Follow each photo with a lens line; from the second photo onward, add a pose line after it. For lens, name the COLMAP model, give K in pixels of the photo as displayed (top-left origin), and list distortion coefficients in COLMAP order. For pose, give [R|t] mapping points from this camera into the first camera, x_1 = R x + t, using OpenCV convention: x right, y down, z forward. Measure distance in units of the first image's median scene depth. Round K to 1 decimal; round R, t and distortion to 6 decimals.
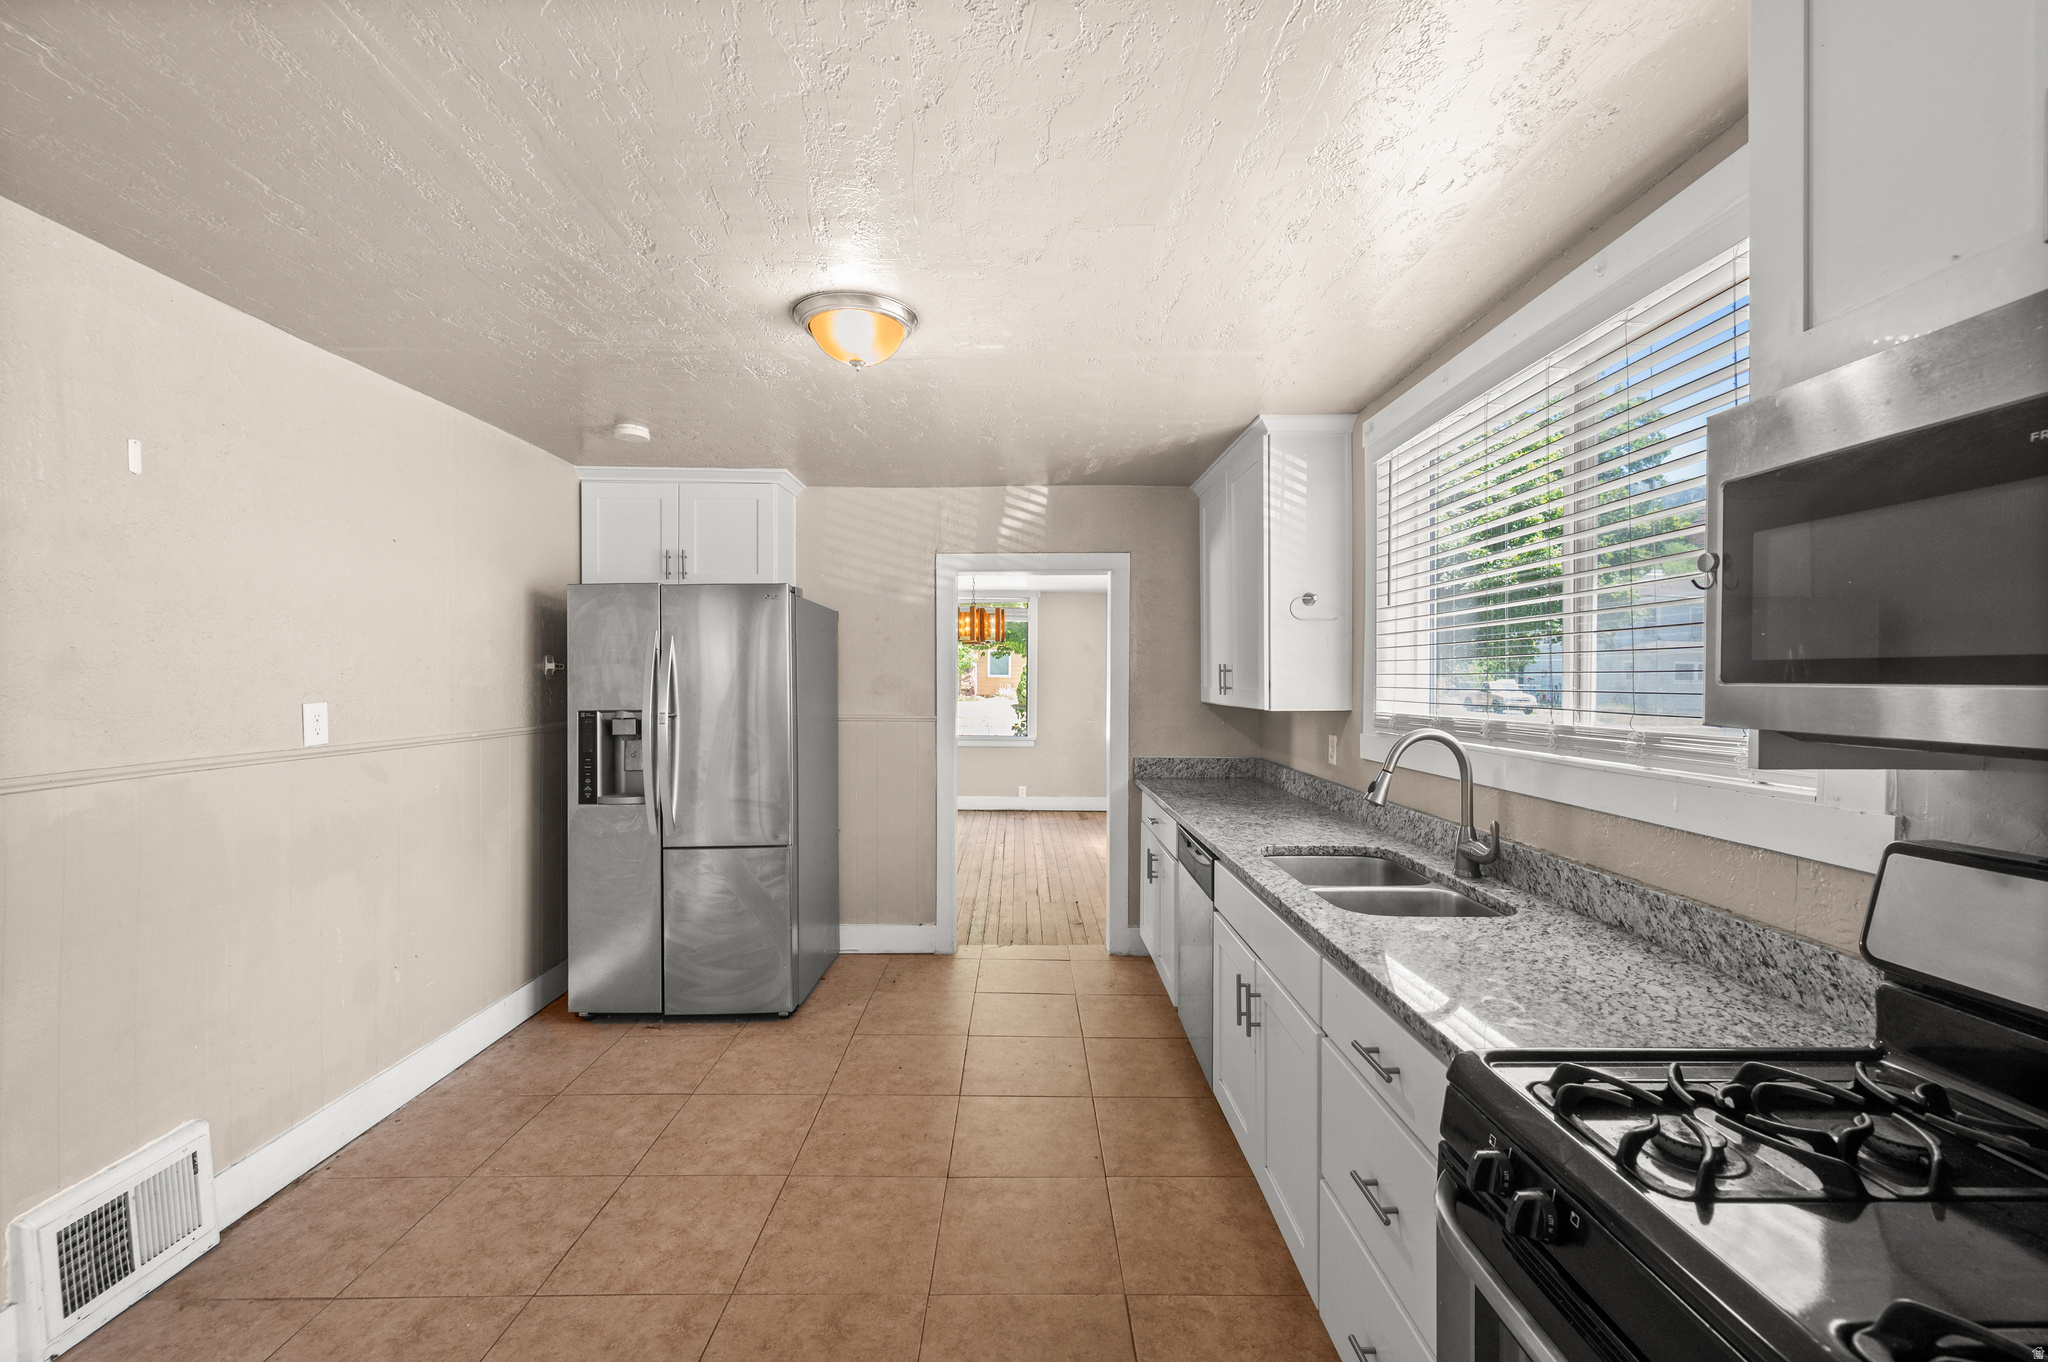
lens RADIAL K [[804.3, 0, 1023.0], [0, 804.3, 681.6], [0, 0, 1]] dist [0.000683, 0.000062]
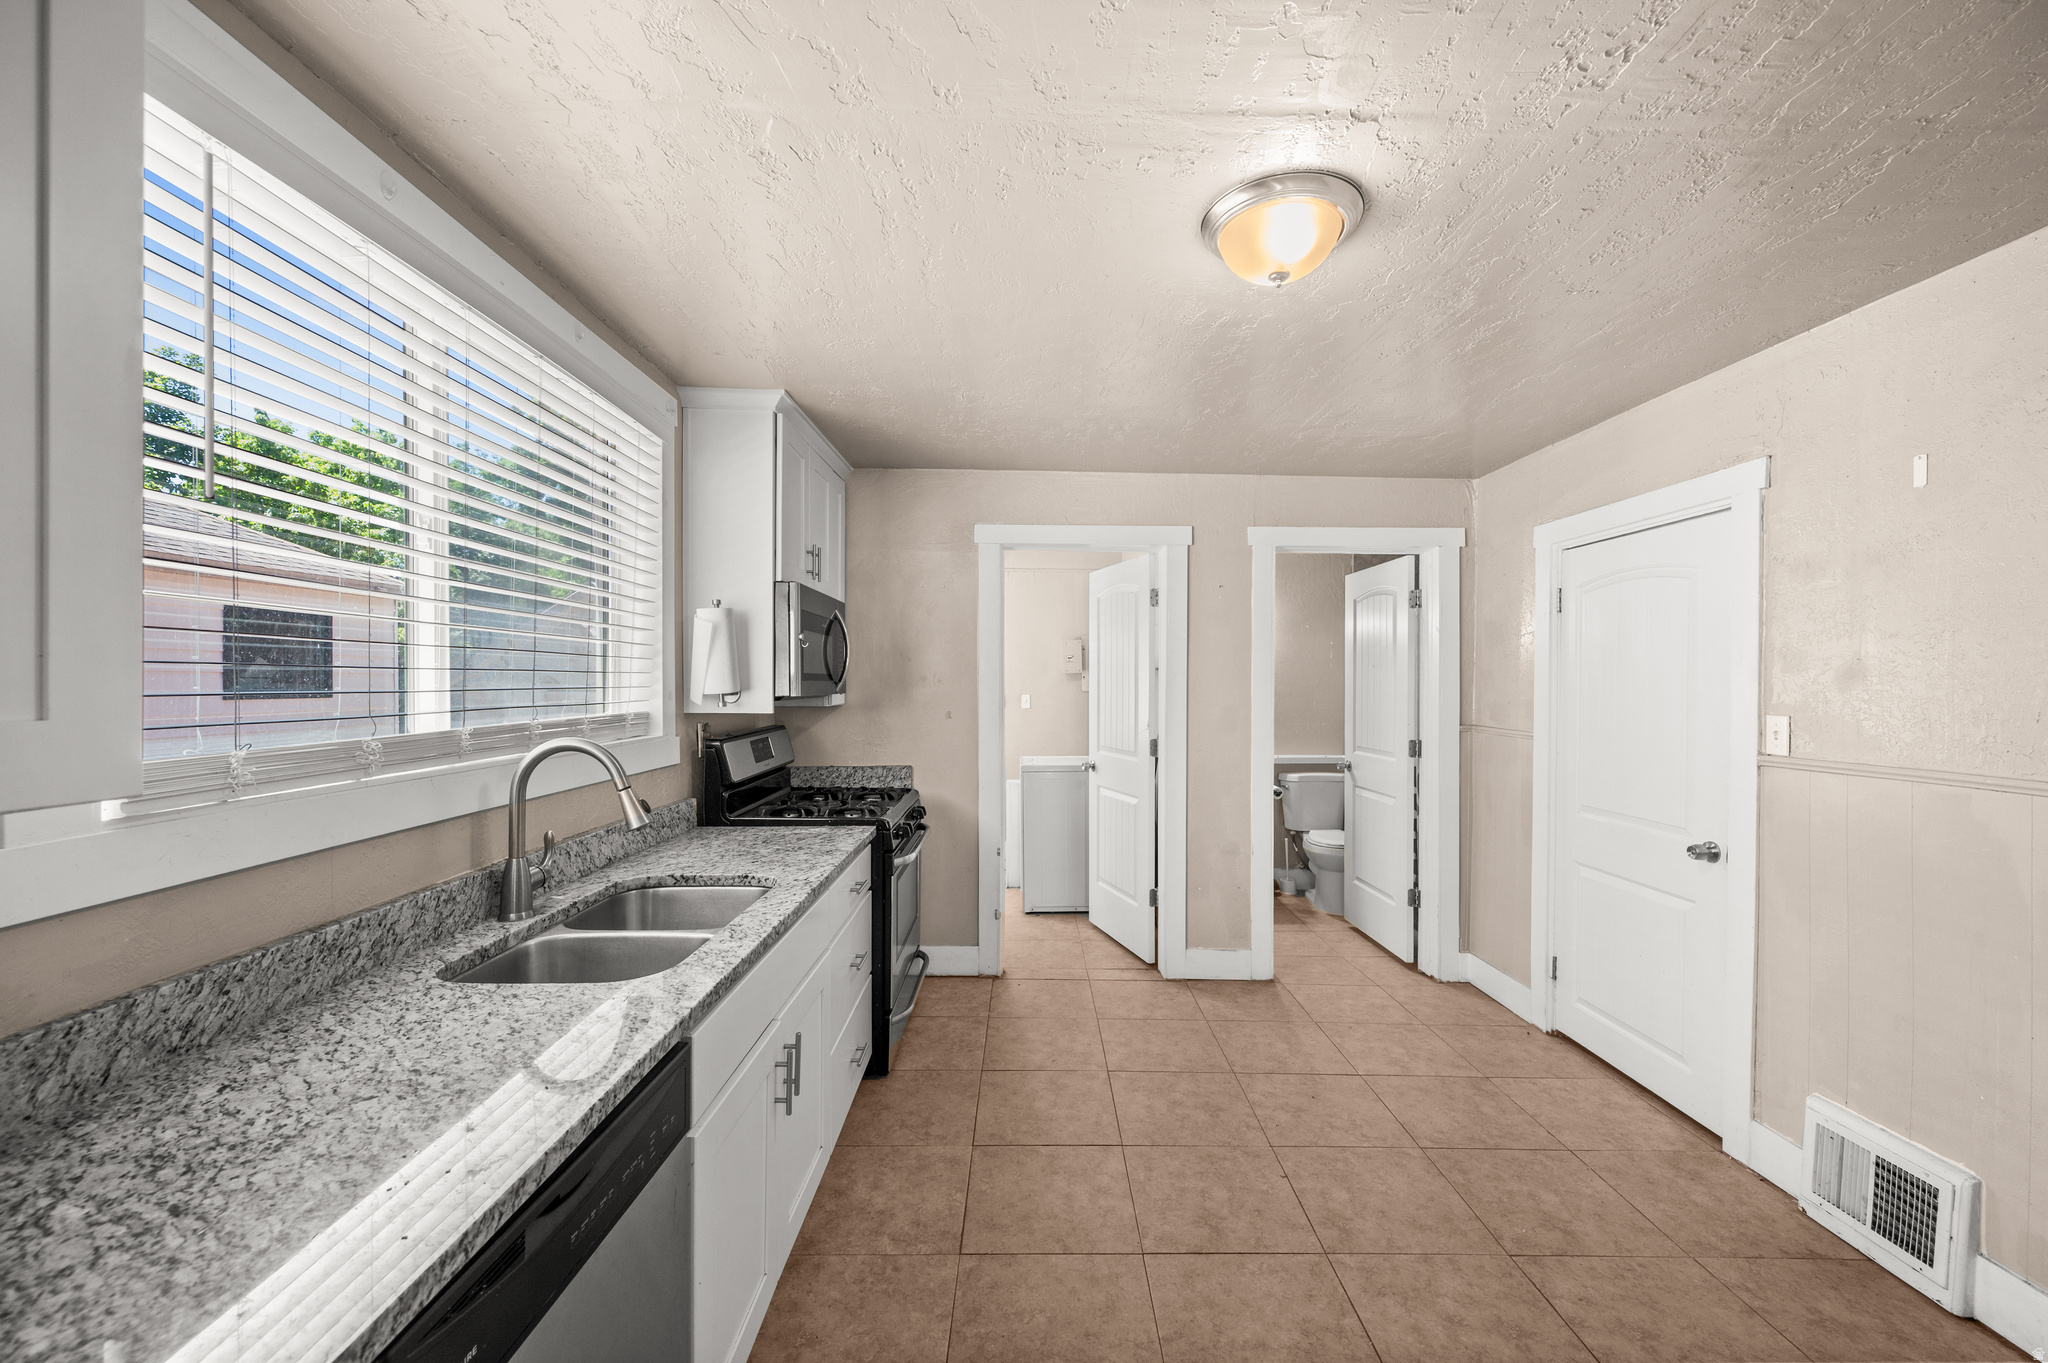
lens RADIAL K [[804.3, 0, 1025.4], [0, 804.3, 685.9], [0, 0, 1]] dist [0.000683, 0.000062]
pose [[-0.999937, -0.006690, 0.008994, 0.034995], [-0.006626, 0.999952, 0.007180, -0.003723], [-0.009042, 0.007120, -0.999934, 2.015800]]
